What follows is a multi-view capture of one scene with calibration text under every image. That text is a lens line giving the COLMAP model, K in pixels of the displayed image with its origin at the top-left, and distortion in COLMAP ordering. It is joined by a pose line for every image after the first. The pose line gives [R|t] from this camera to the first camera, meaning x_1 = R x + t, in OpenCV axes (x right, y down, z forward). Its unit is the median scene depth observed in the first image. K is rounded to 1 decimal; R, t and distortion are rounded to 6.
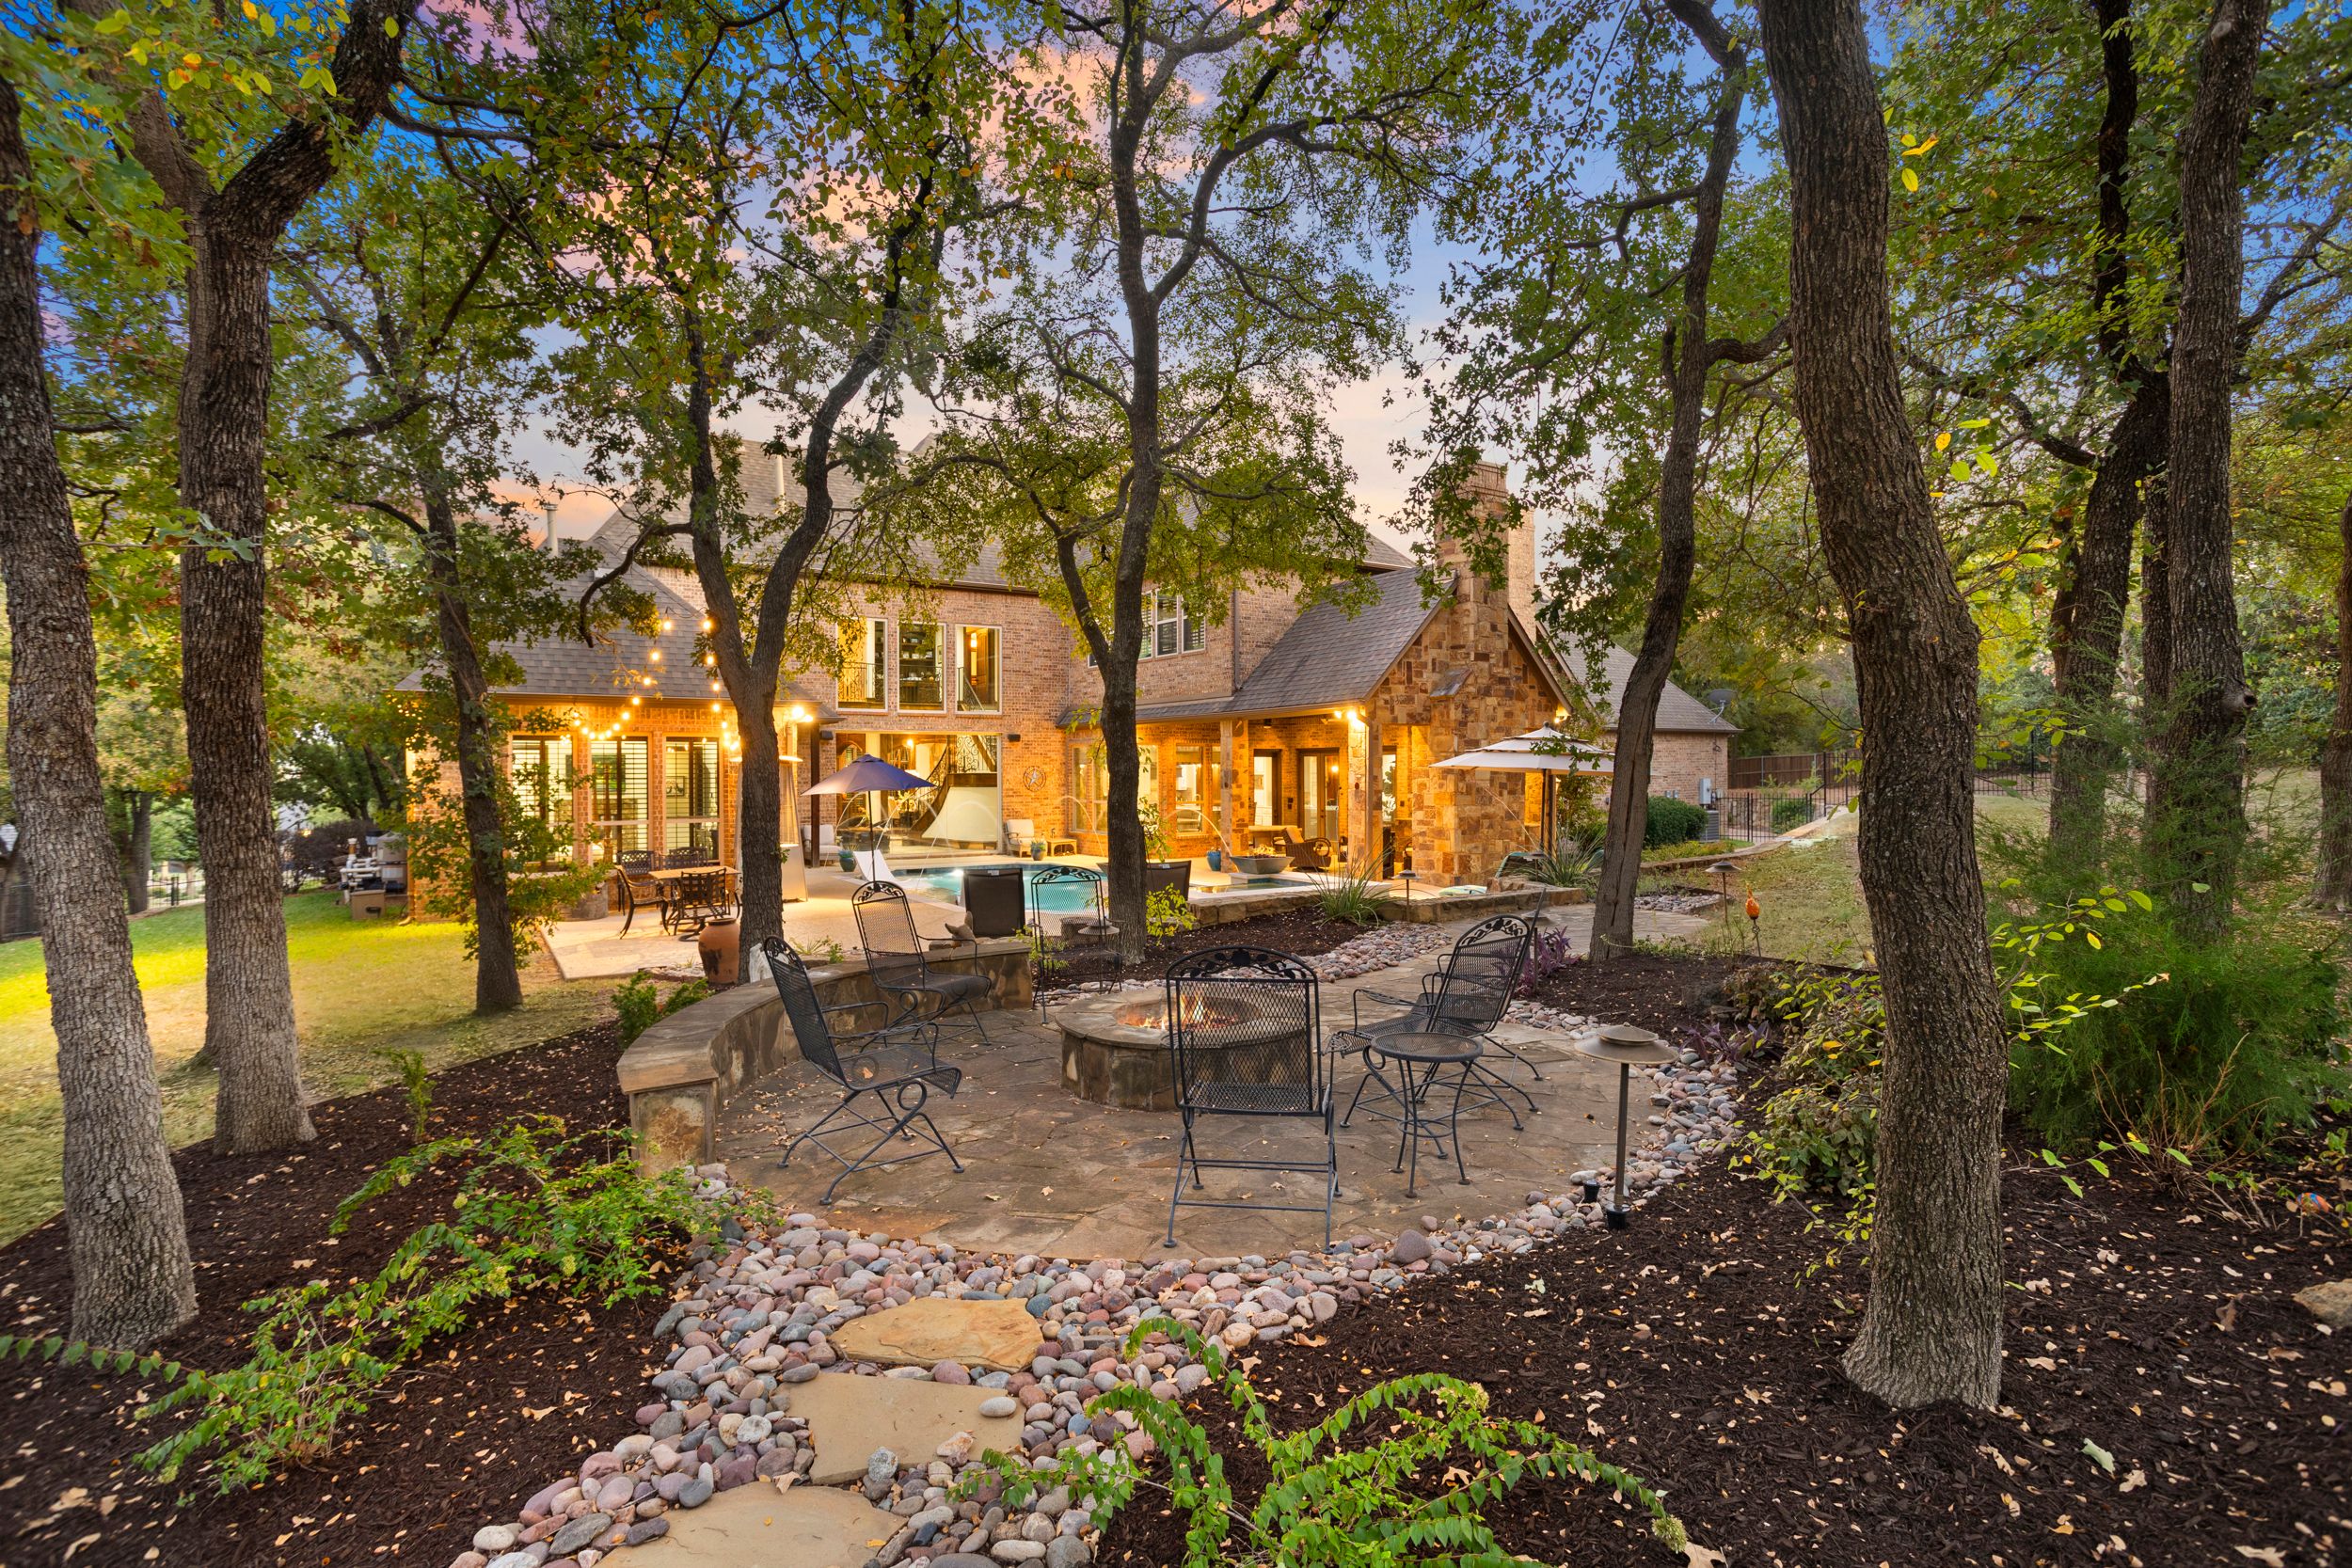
lens RADIAL K [[1155.2, 0, 1176.0], [0, 1155.2, 784.0], [0, 0, 1]] dist [-0.031570, 0.000147]
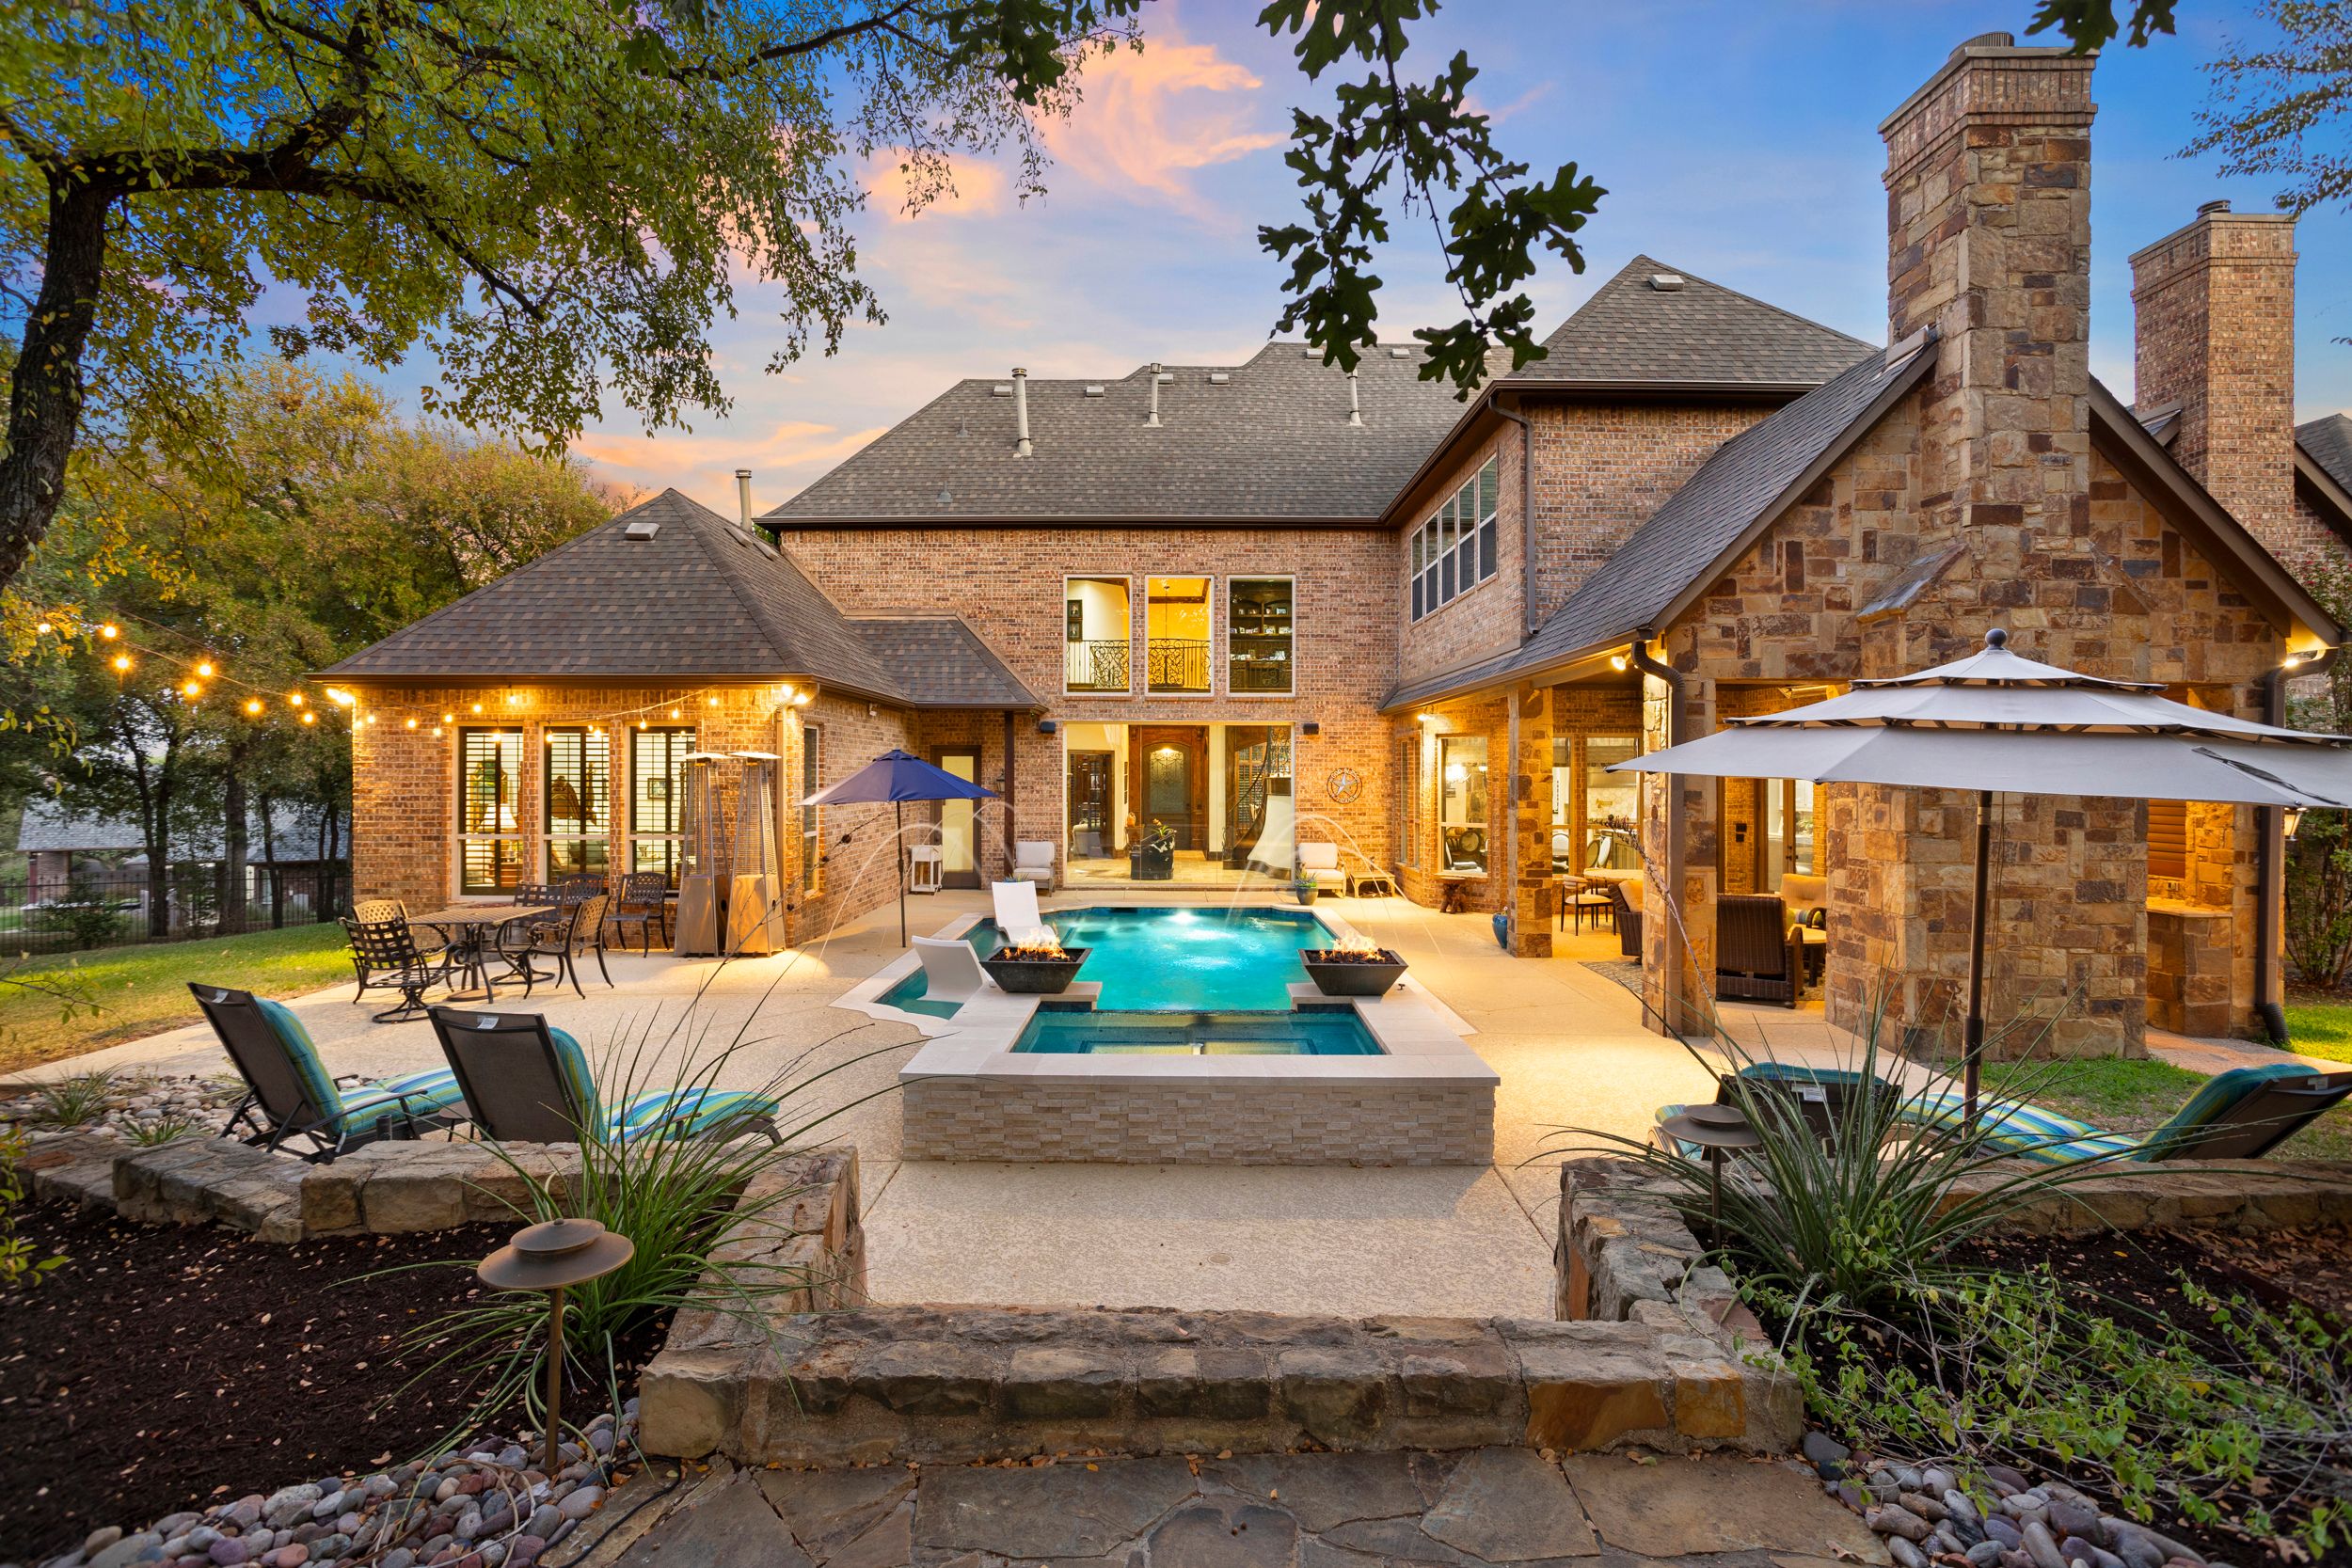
lens RADIAL K [[1148.1, 0, 1176.0], [0, 1148.1, 784.0], [0, 0, 1]] dist [-0.000228, 0.000398]
pose [[0.843810, 0.012188, -0.536504, 0.208731], [-0.013337, 0.999910, 0.001739, -0.007001], [0.536477, 0.005688, 0.843896, 0.423025]]
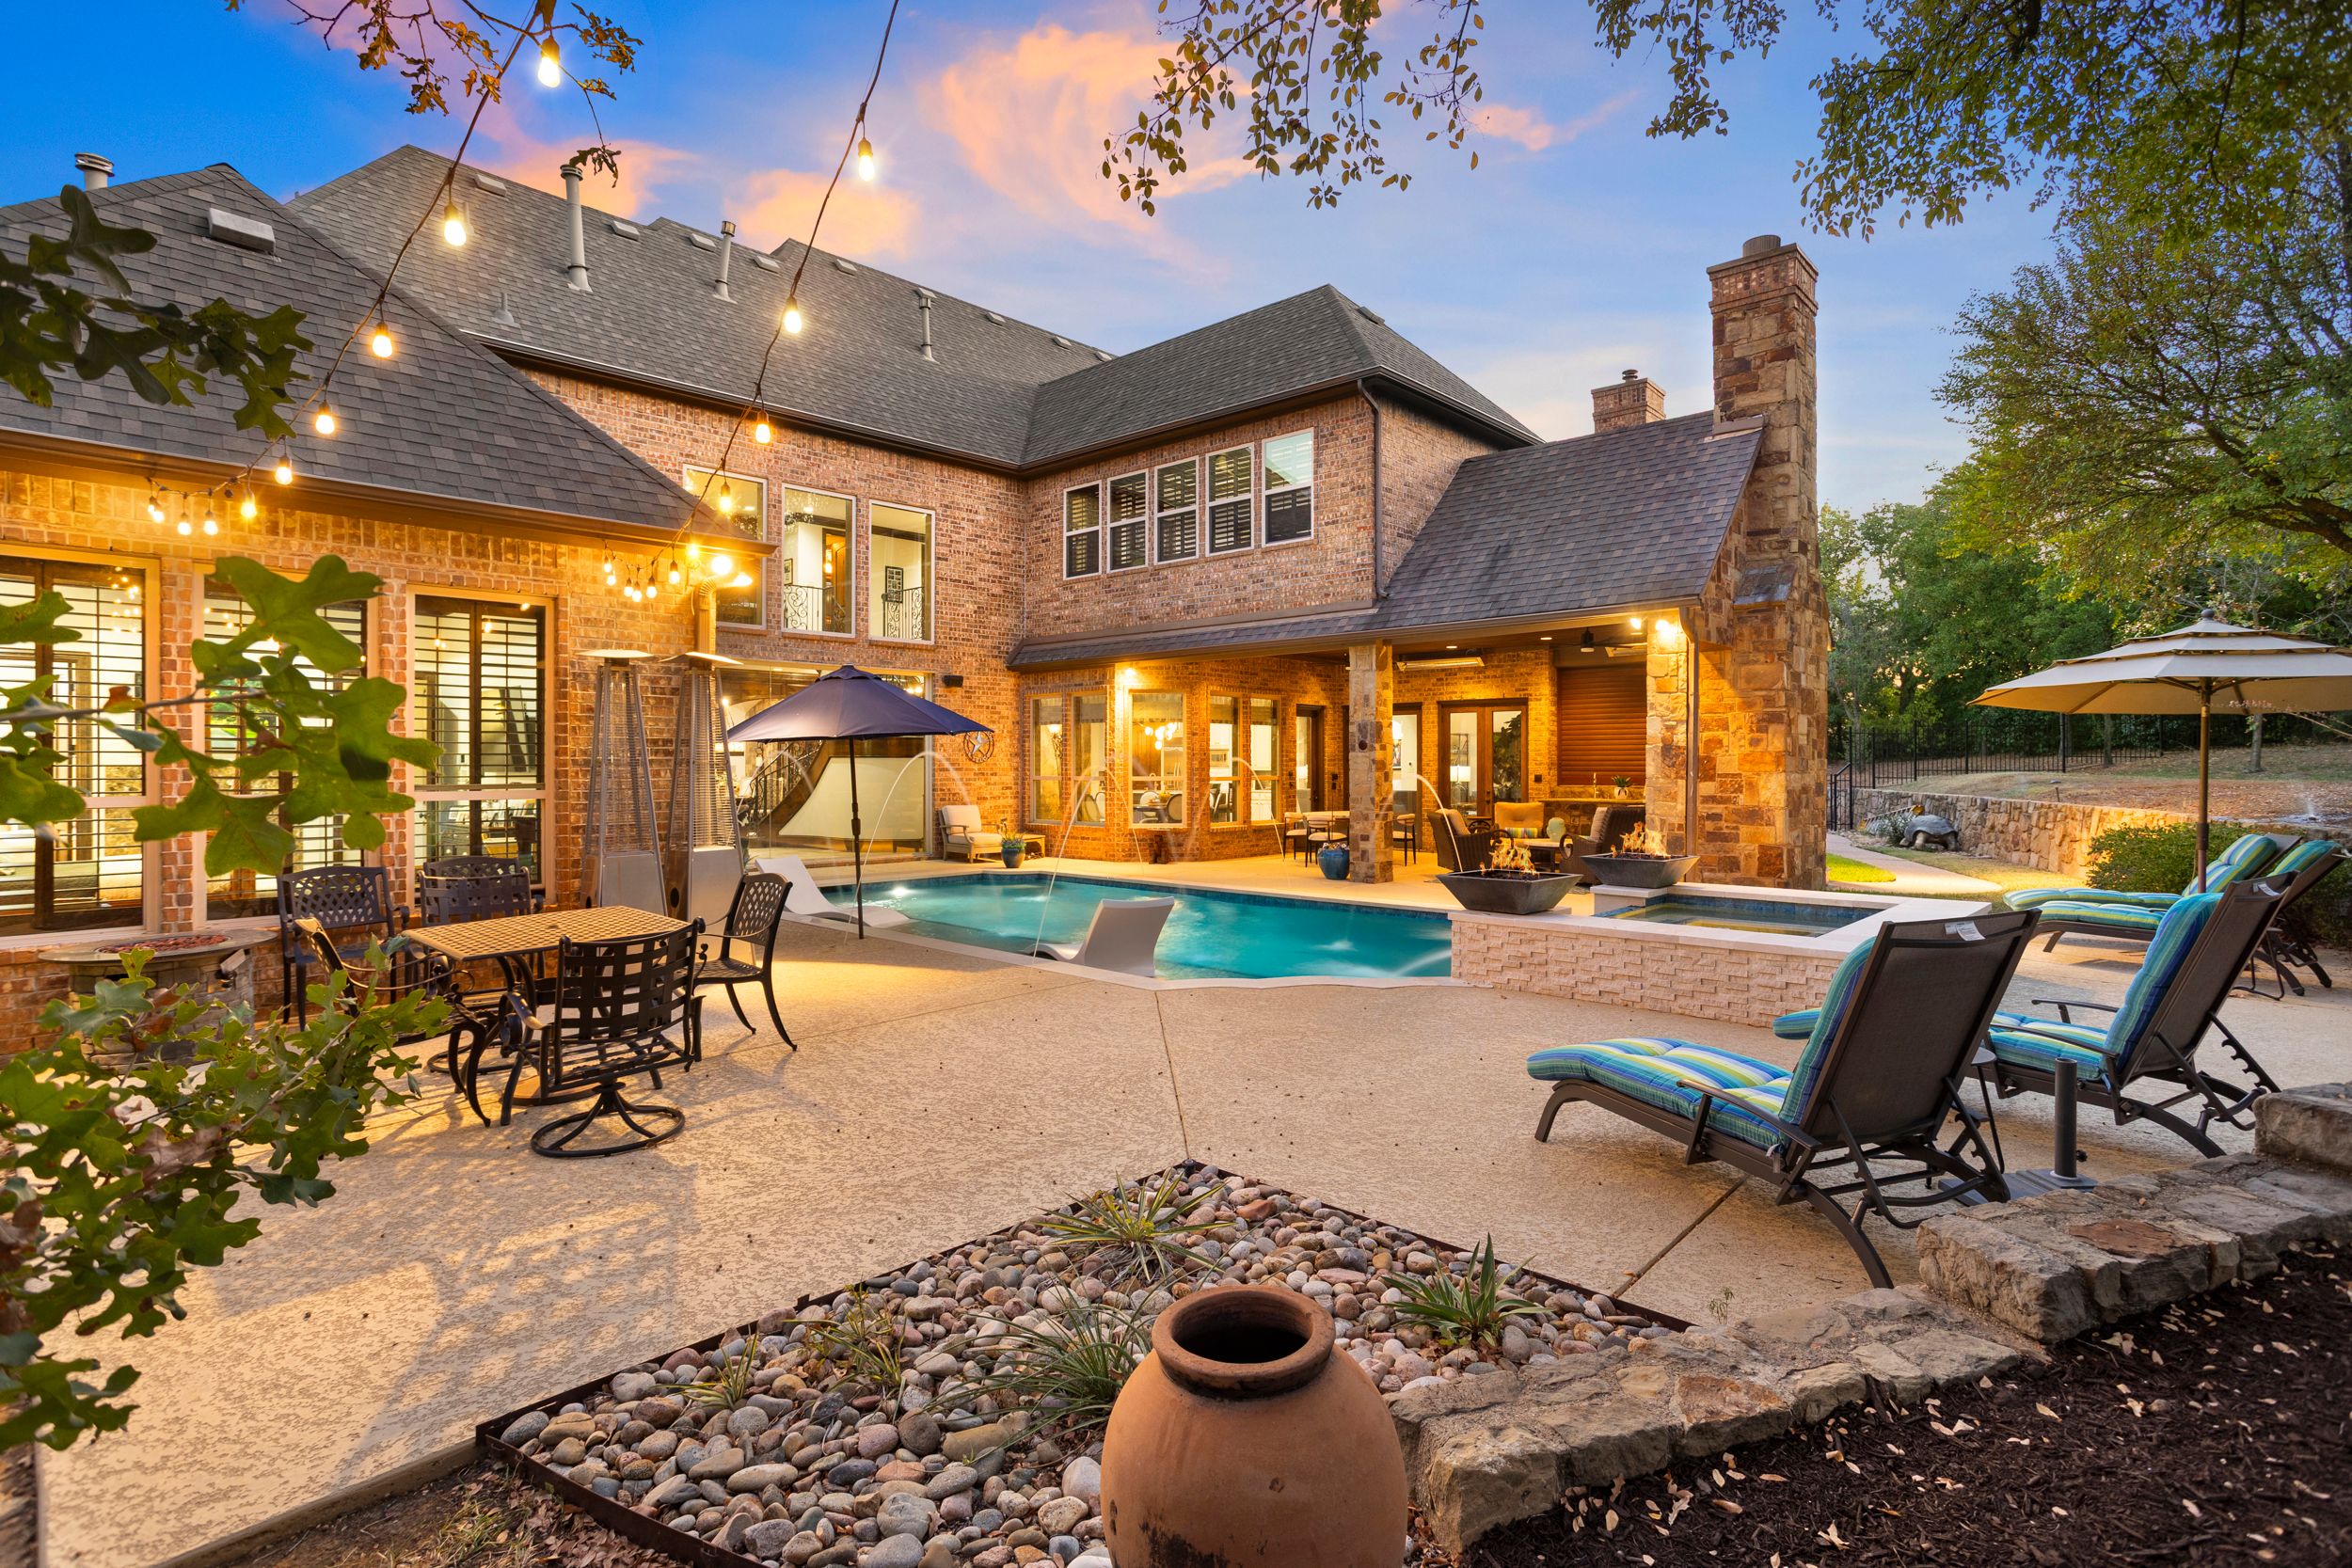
lens RADIAL K [[1155.2, 0, 1176.0], [0, 1155.2, 784.0], [0, 0, 1]] dist [-0.031570, 0.000147]
pose [[0.970024, -0.000162, 0.243008, -0.213681], [-0.000233, 0.999999, 0.001598, 0.021192], [-0.243008, -0.001606, 0.970023, 0.397021]]
